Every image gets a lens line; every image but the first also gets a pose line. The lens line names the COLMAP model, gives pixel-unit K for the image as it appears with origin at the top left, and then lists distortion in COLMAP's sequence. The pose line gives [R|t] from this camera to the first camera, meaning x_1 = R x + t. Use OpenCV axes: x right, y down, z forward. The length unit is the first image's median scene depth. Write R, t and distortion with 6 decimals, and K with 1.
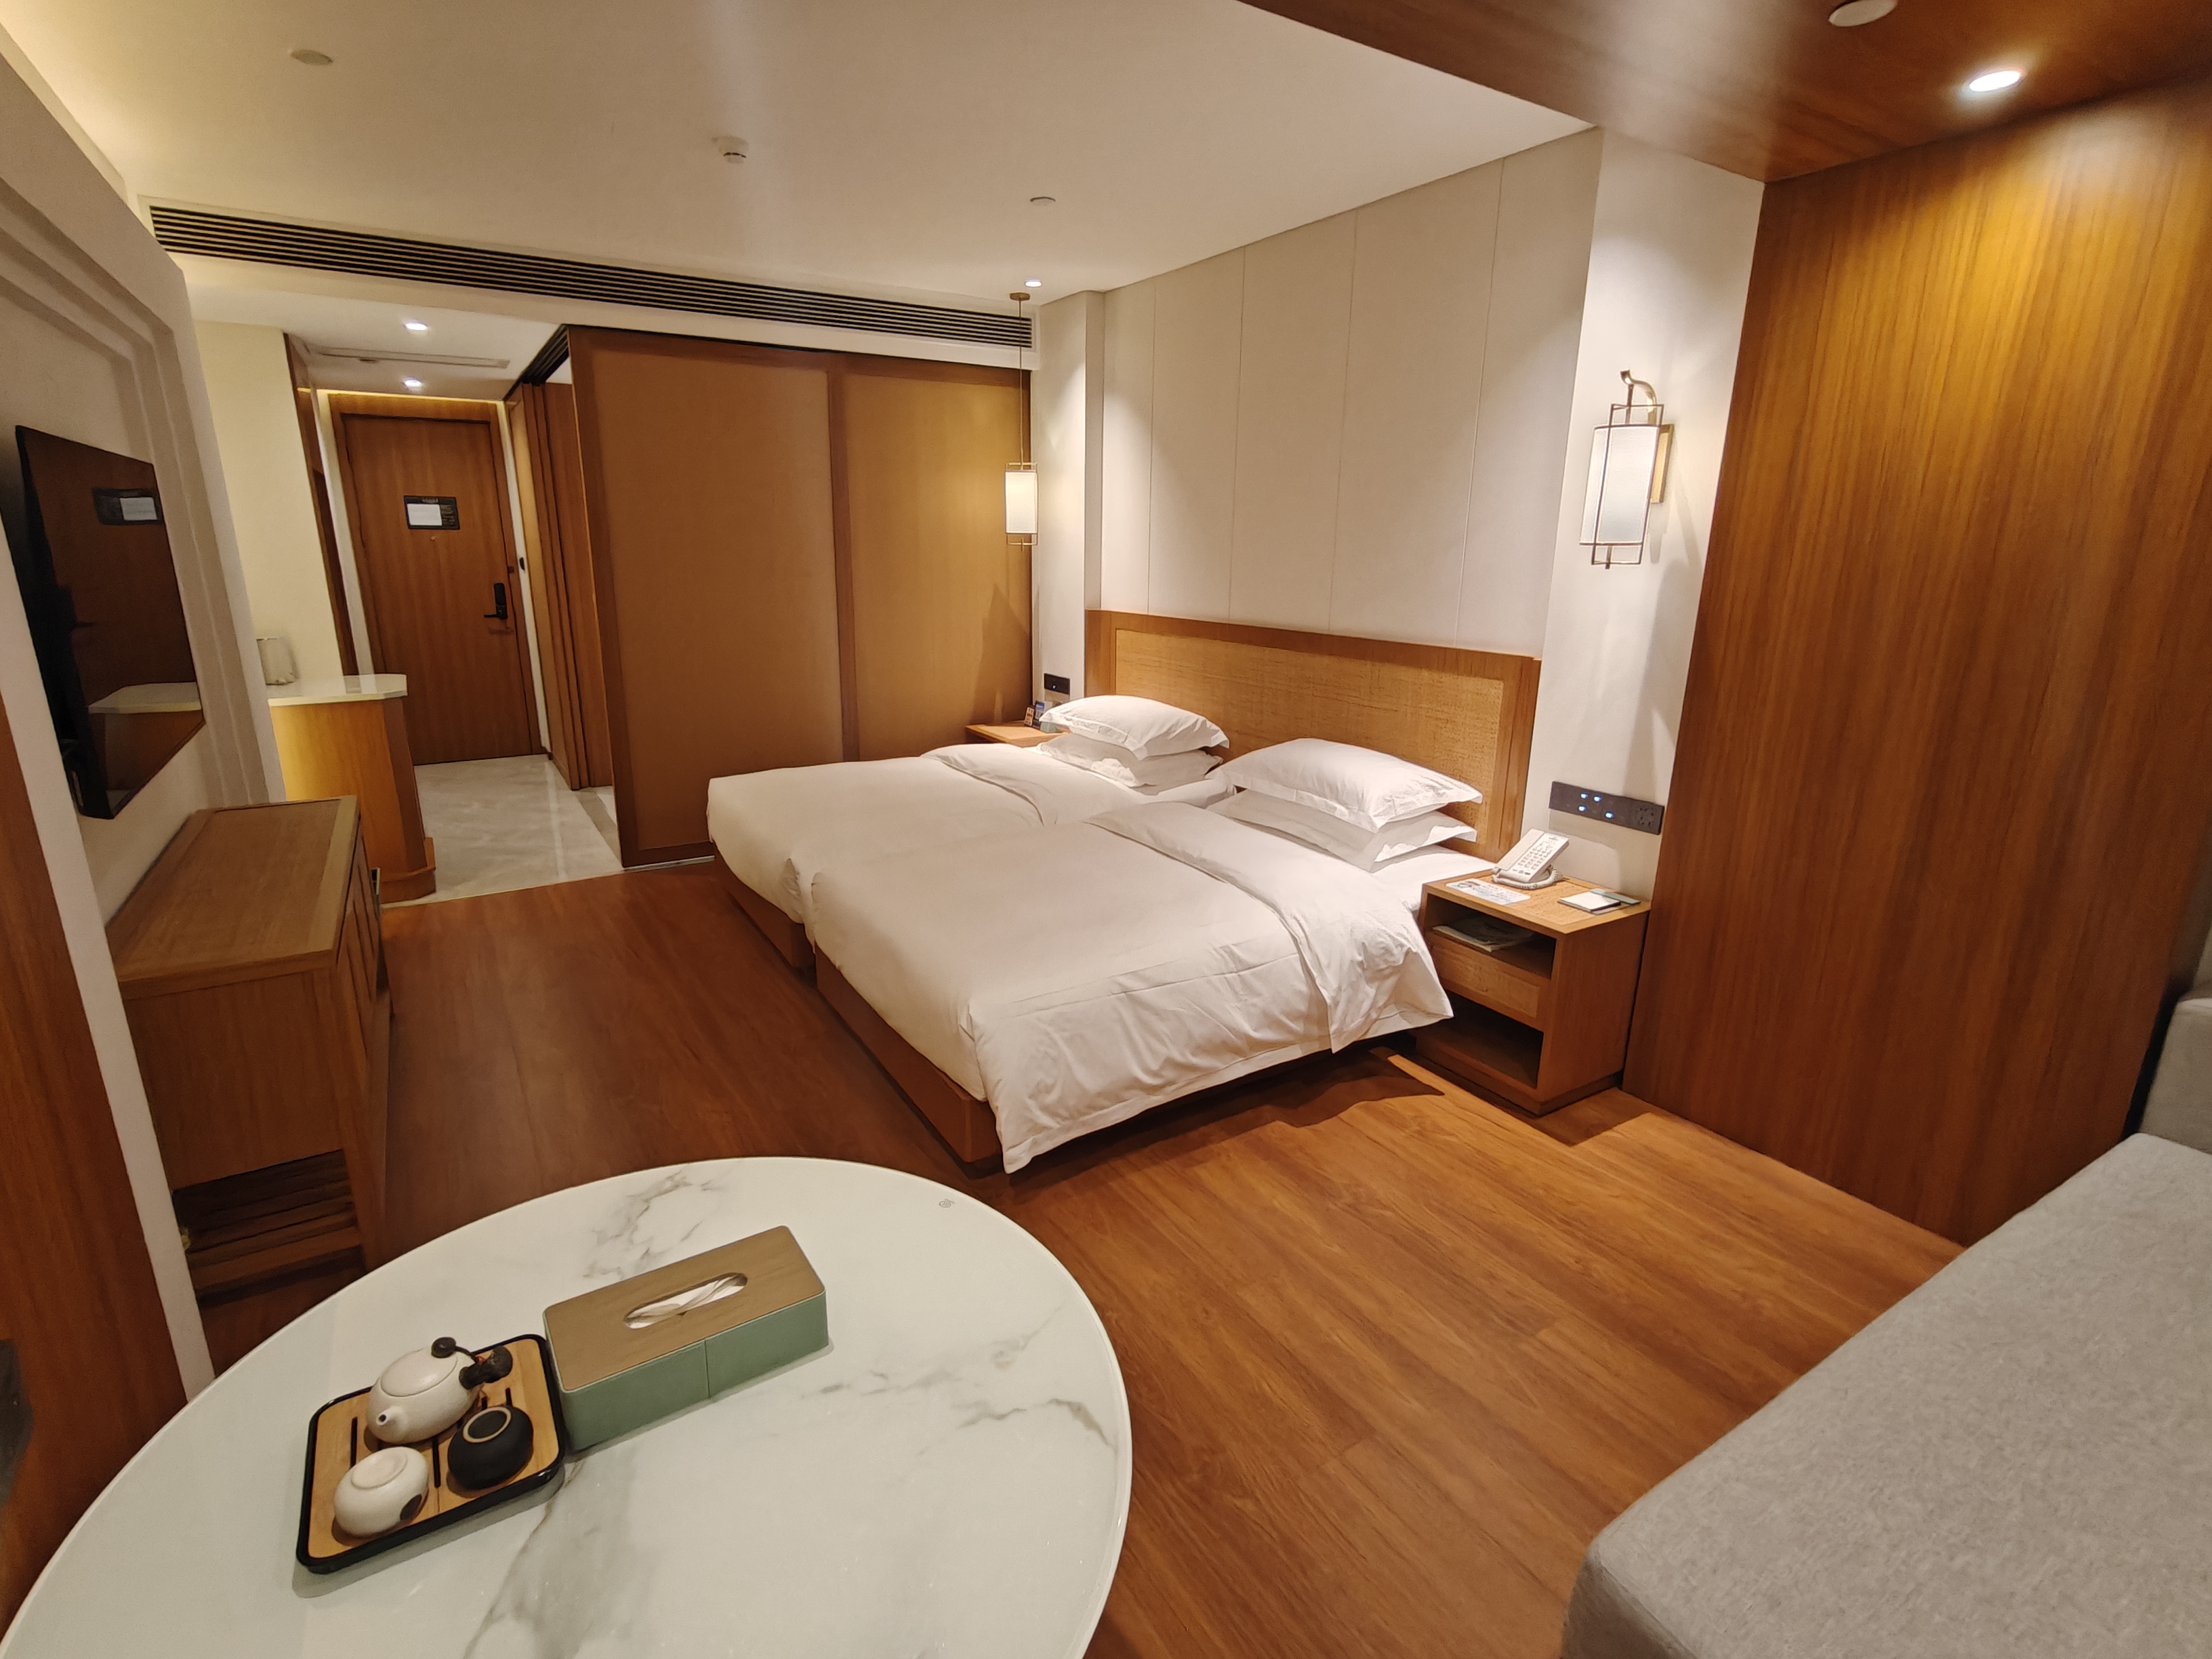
lens RADIAL K [[1049.8, 0, 1075.8], [0, 1049.8, 822.4], [0, 0, 1]] dist [0.000524, 0.002111]
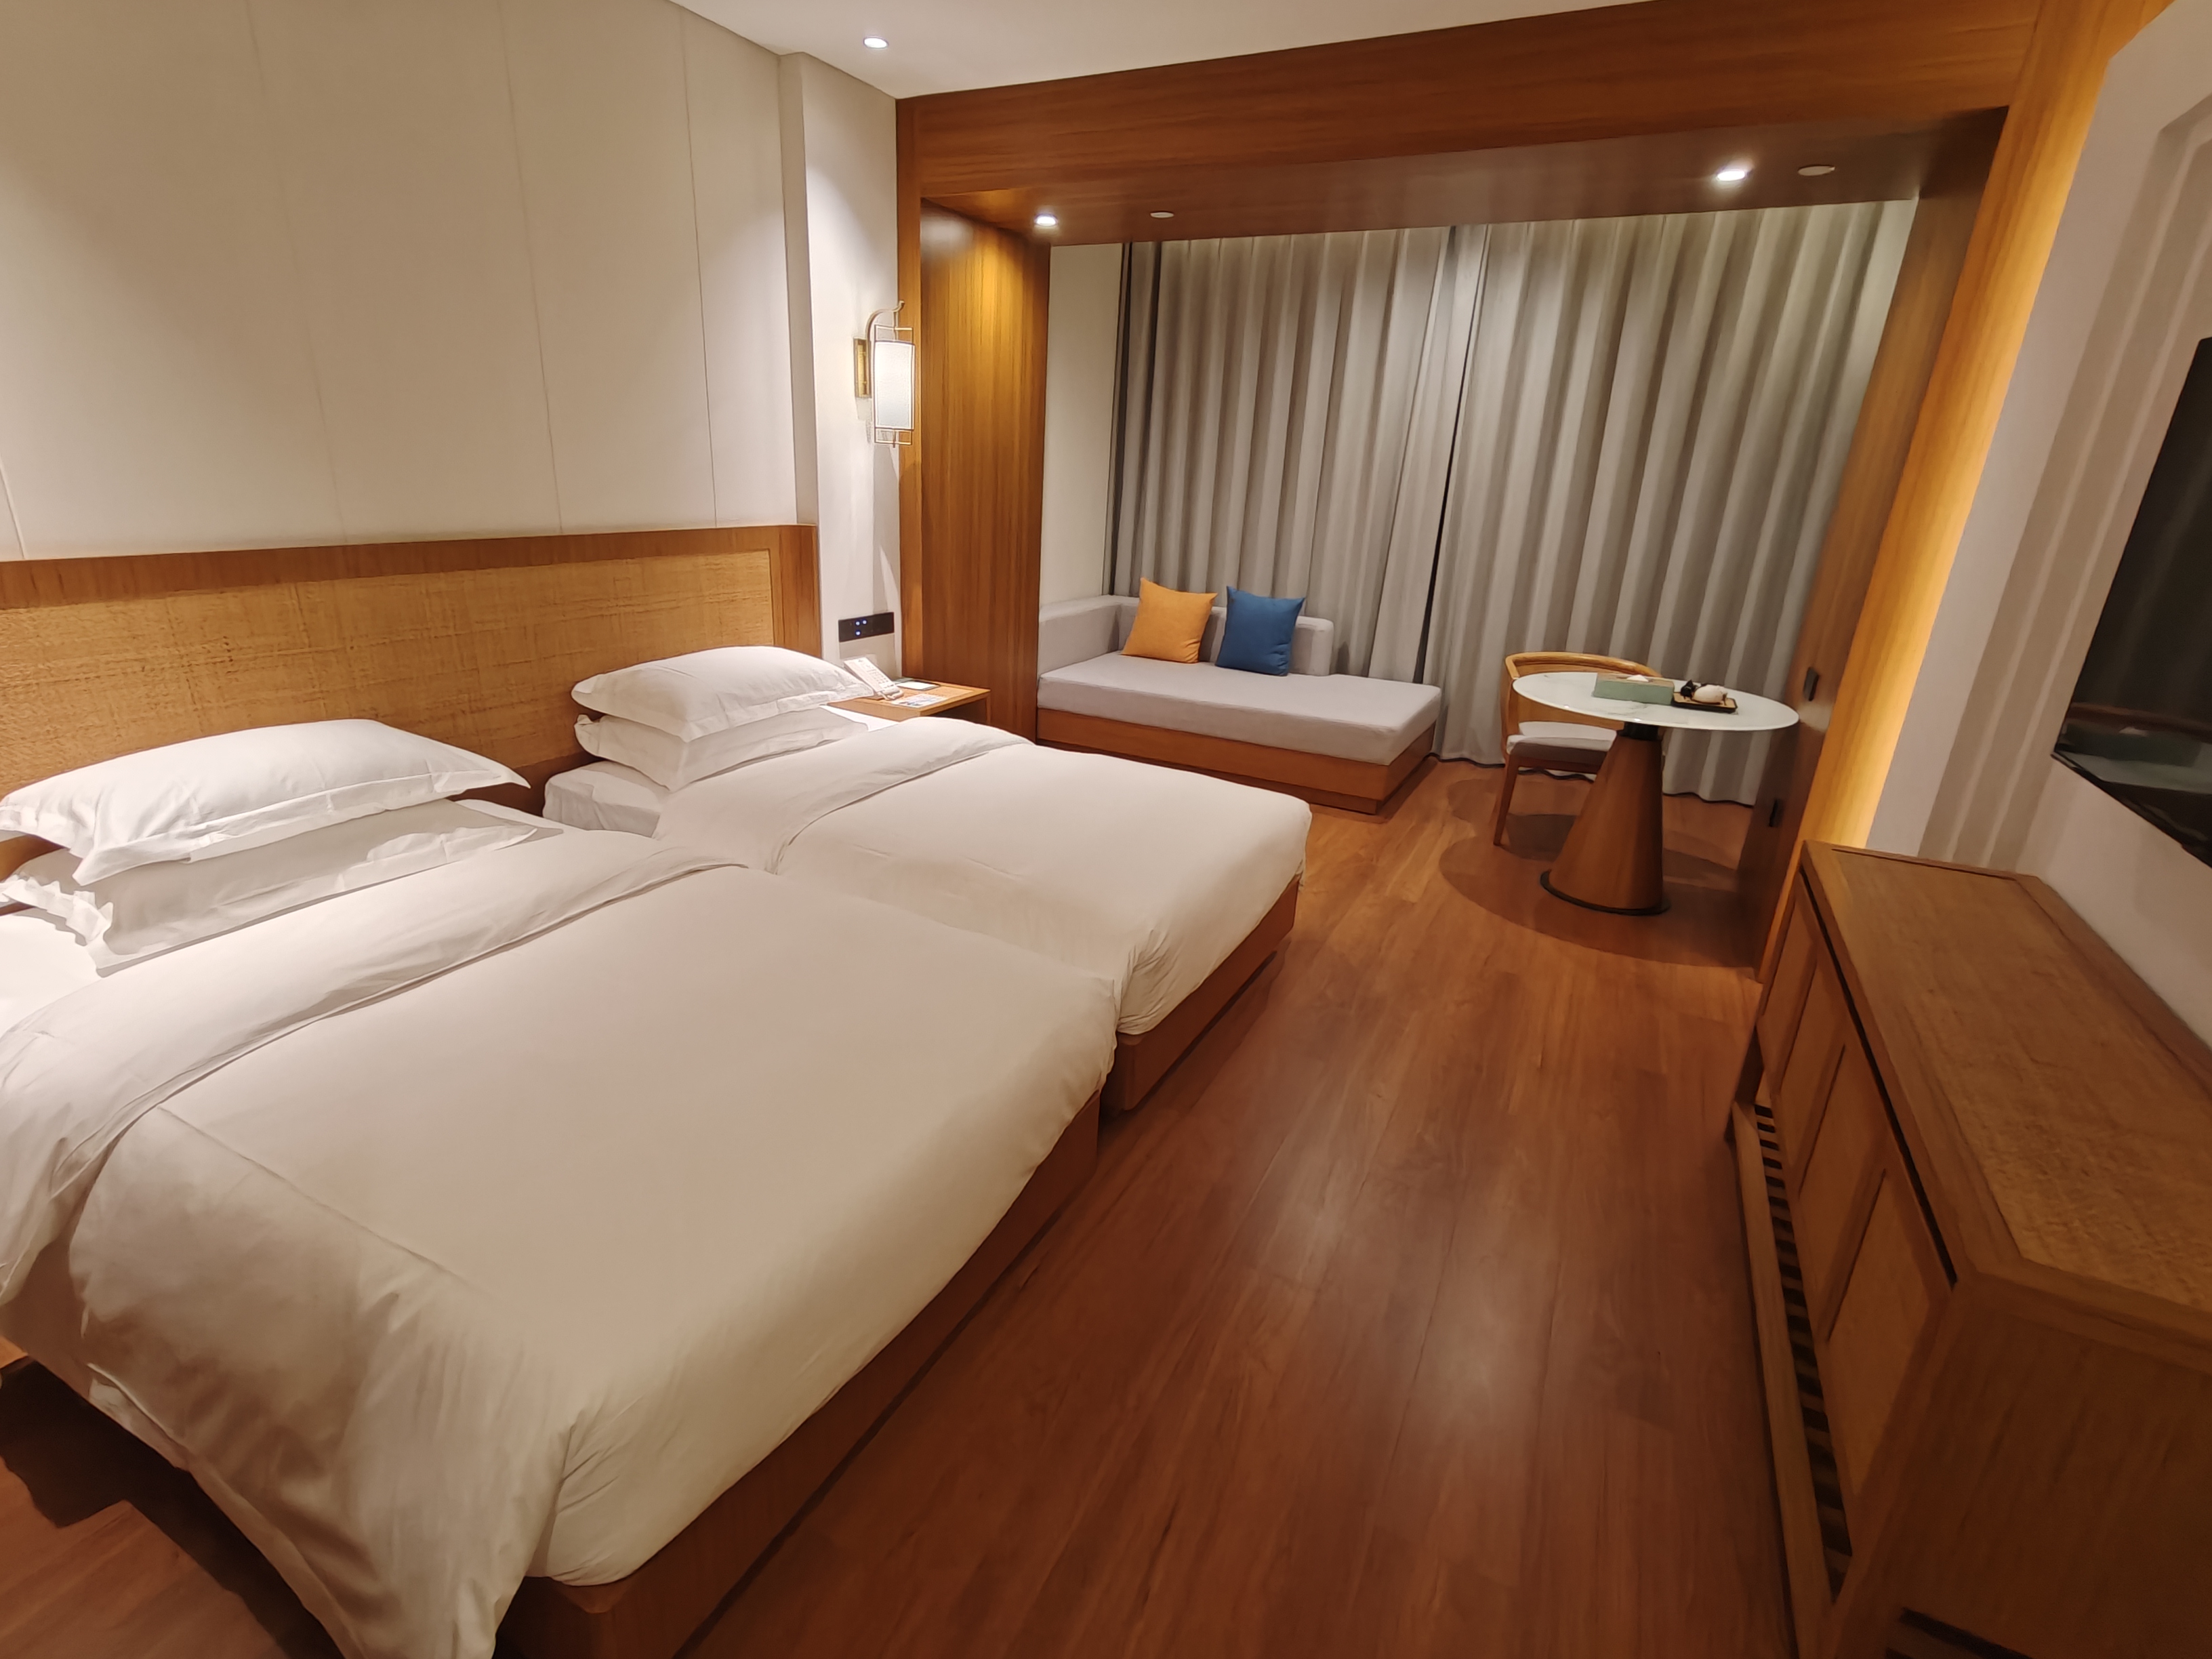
lens RADIAL K [[1046.8, 0, 1073.5], [0, 1046.8, 824.0], [0, 0, 1]] dist [0.001004, 0.000757]
pose [[-0.506976, -0.309425, 0.804507, -0.725562], [0.182551, 0.873630, 0.451049, -0.318754], [-0.842408, 0.375535, -0.386423, 1.249121]]
